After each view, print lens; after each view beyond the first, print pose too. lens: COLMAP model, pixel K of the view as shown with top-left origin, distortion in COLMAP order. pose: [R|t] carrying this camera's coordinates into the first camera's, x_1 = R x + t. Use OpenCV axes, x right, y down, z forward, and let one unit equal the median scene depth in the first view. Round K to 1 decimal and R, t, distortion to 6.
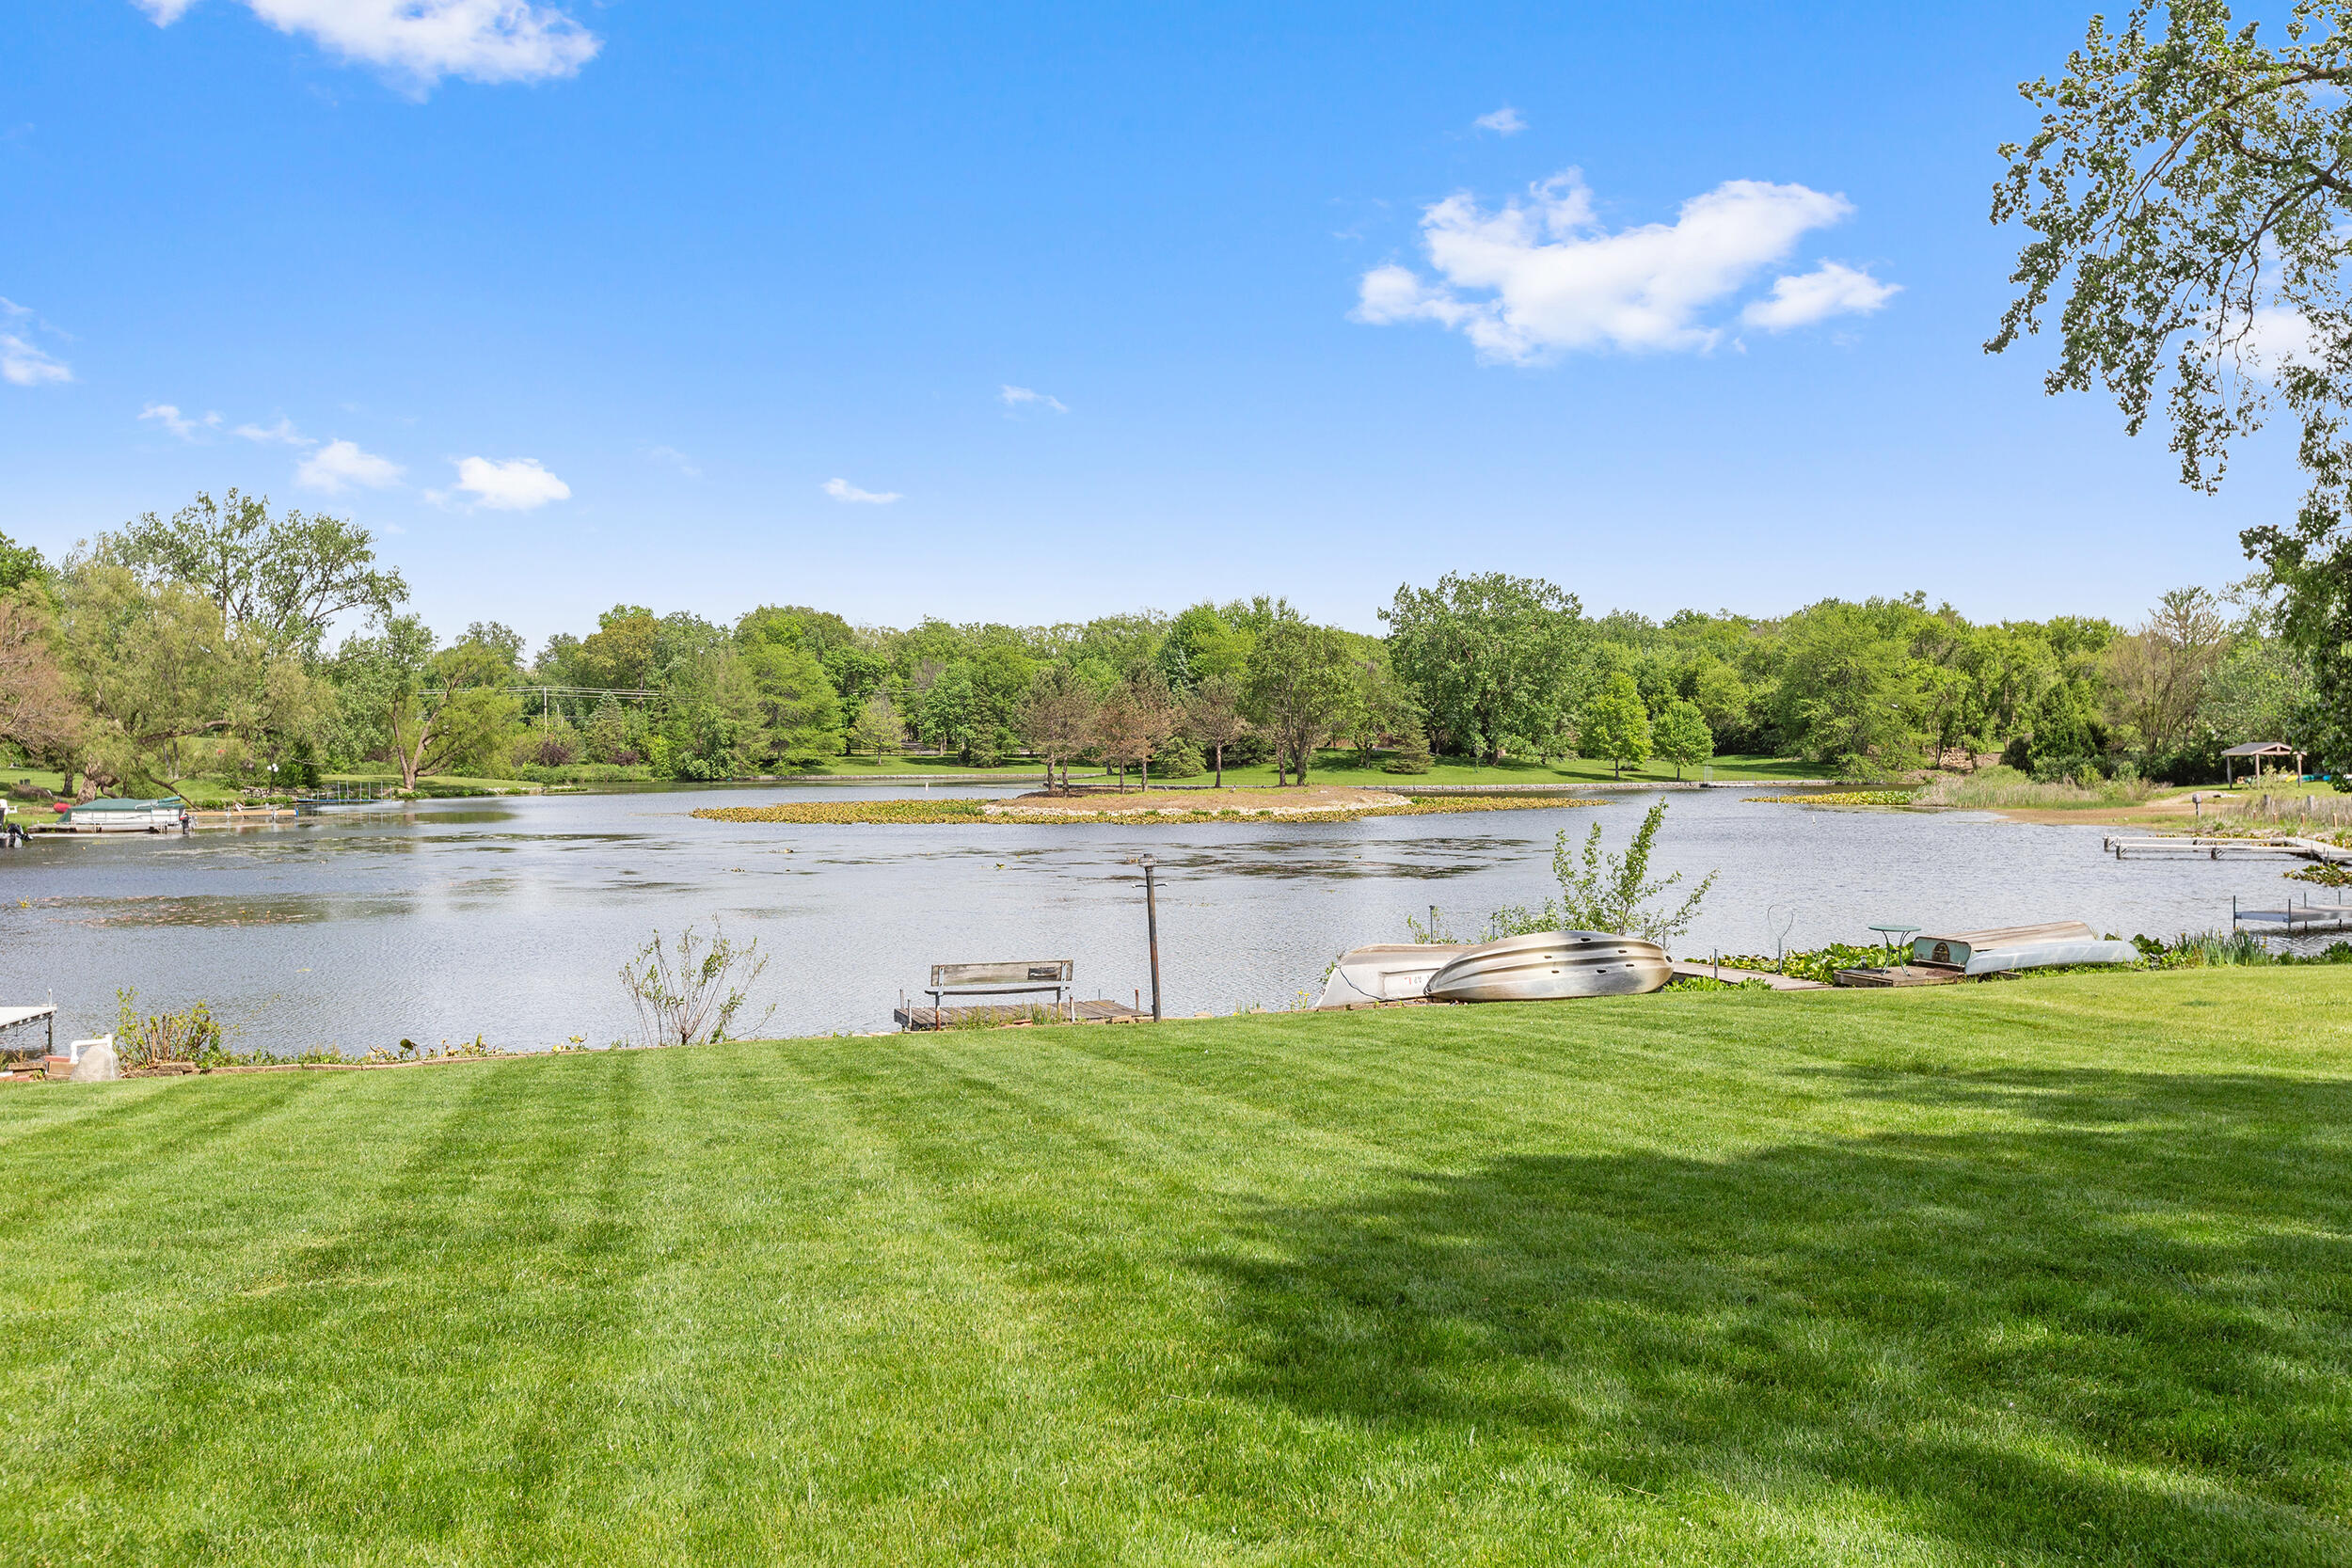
lens RADIAL K [[2355.0, 0, 1173.8], [0, 2355.0, 759.9], [0, 0, 1]] dist [-0.016081, 0.000000]
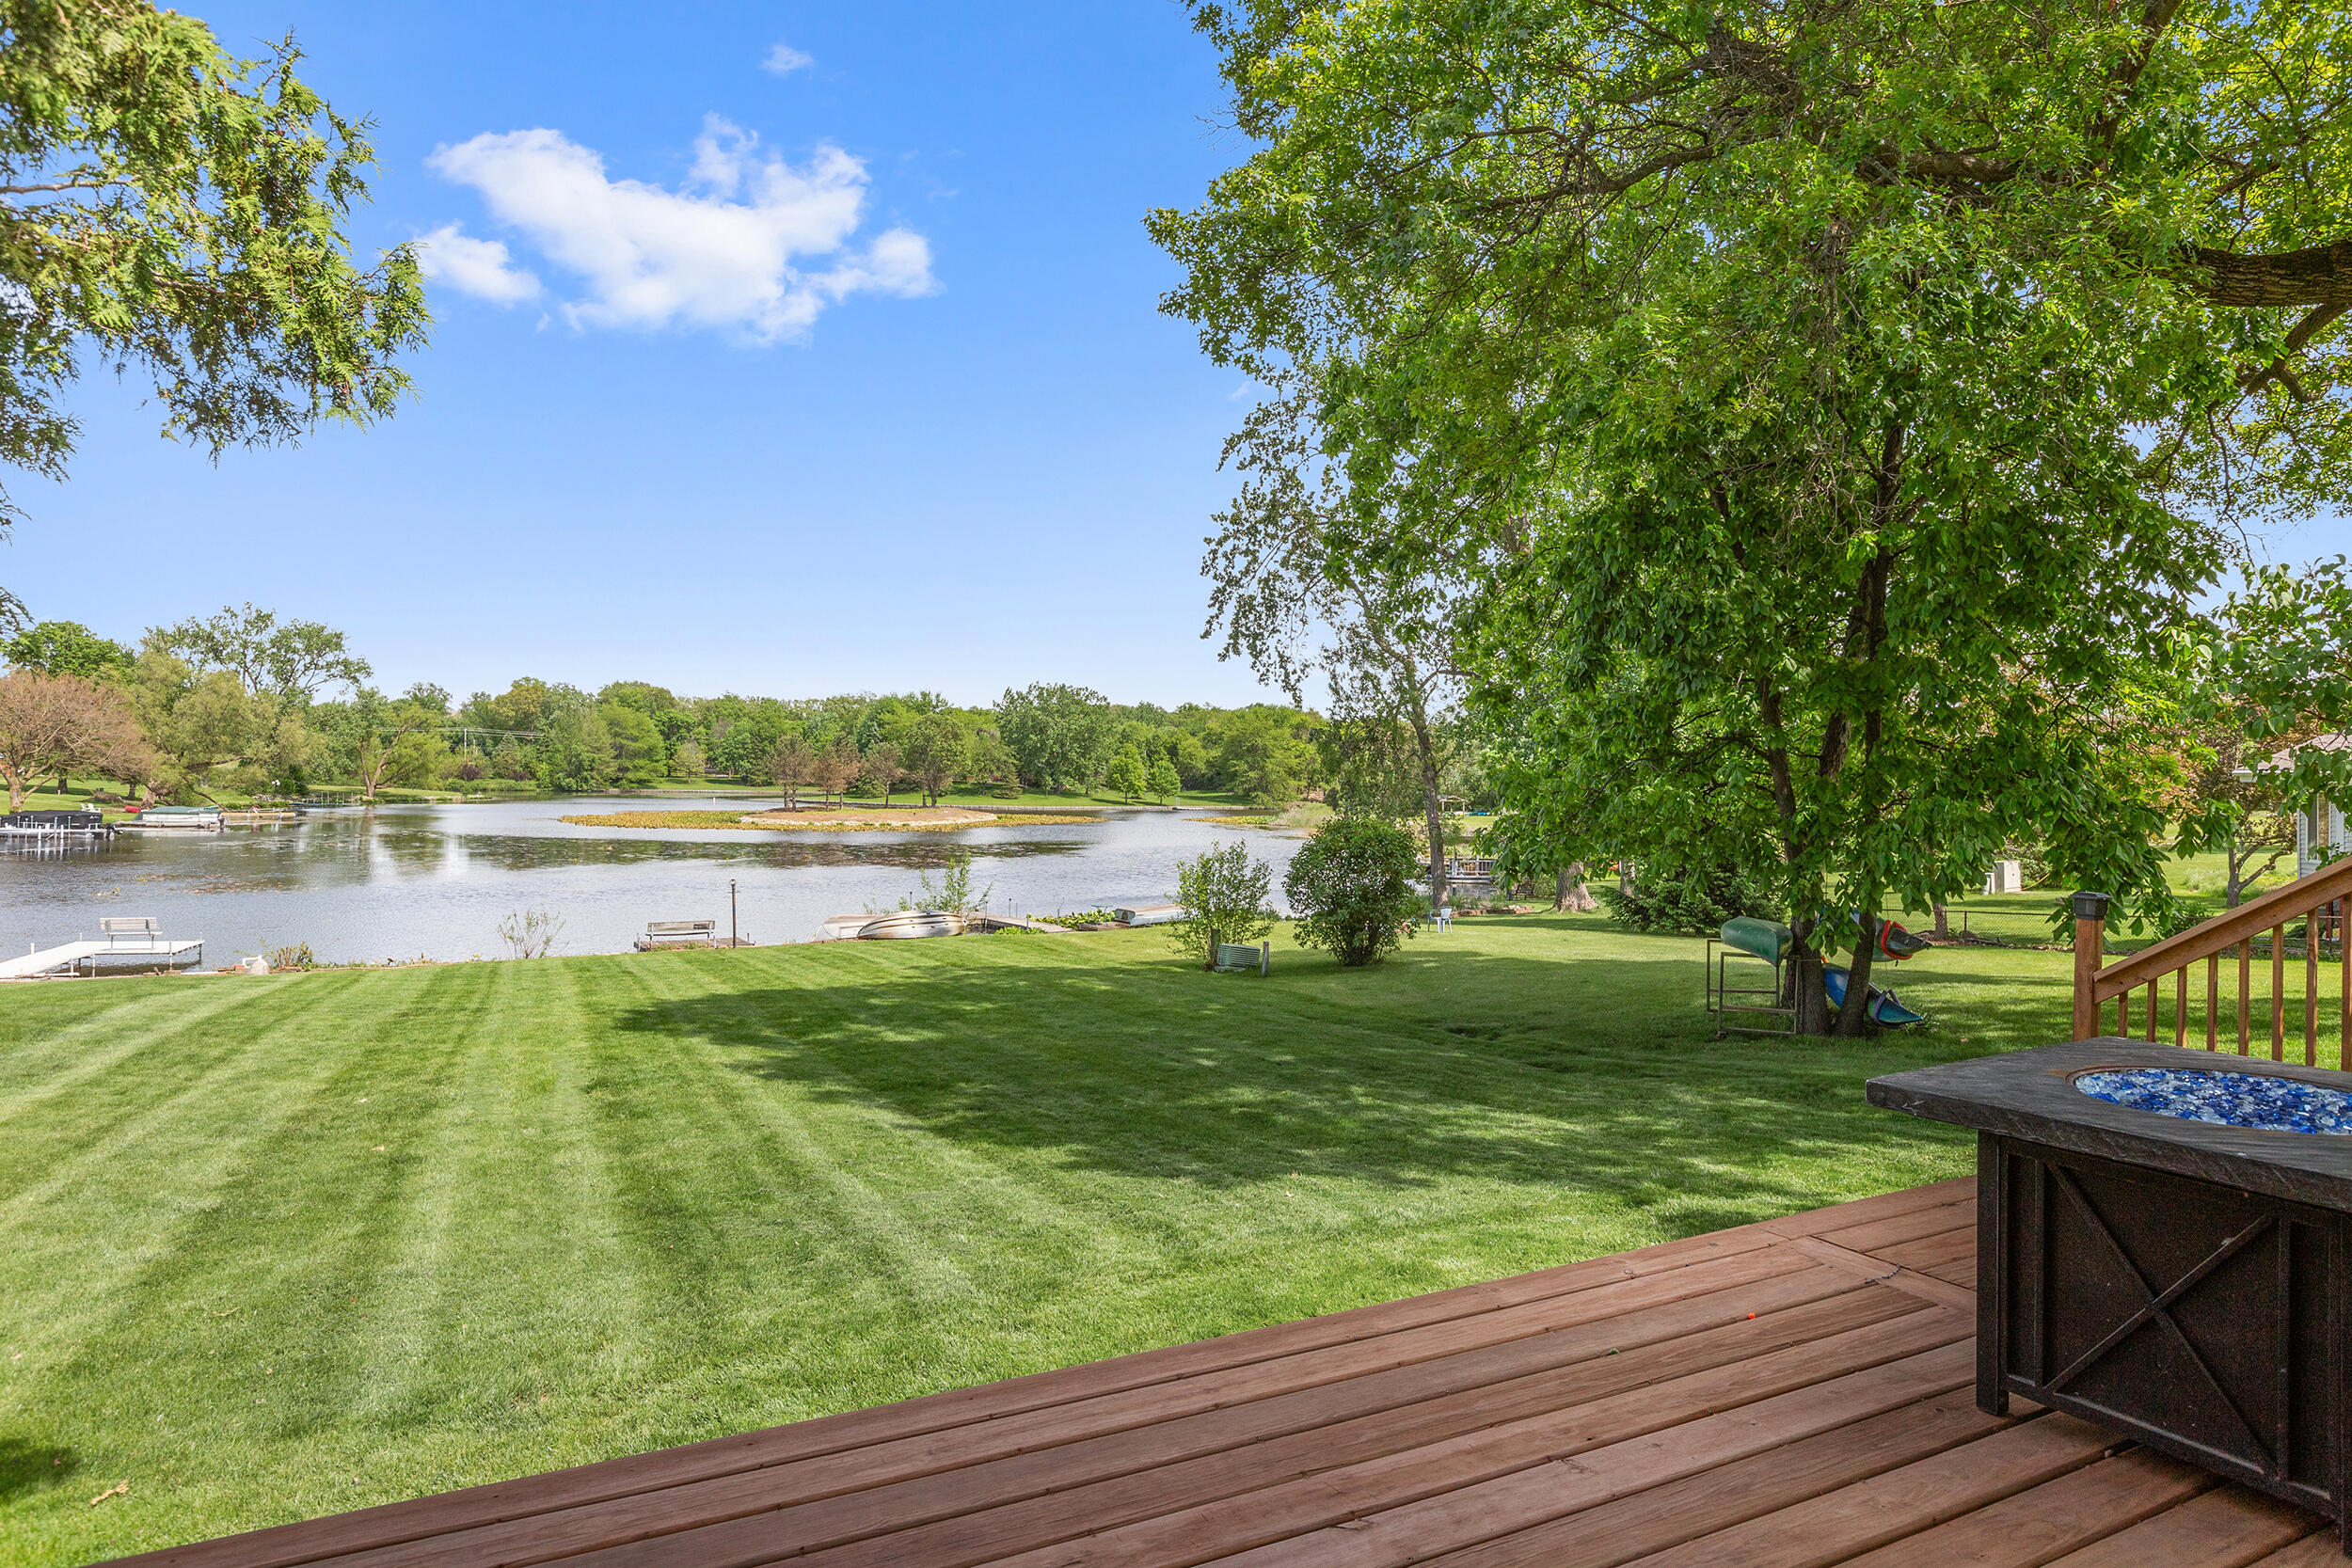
lens RADIAL K [[1371.4, 0, 1193.0], [0, 1371.4, 791.9], [0, 0, 1]] dist [0.000609, -0.008666]
pose [[0.973922, 0.022513, 0.225765, 0.063281], [-0.023154, 0.999732, 0.000191, -0.030419], [-0.225700, -0.005414, 0.974182, -0.241255]]
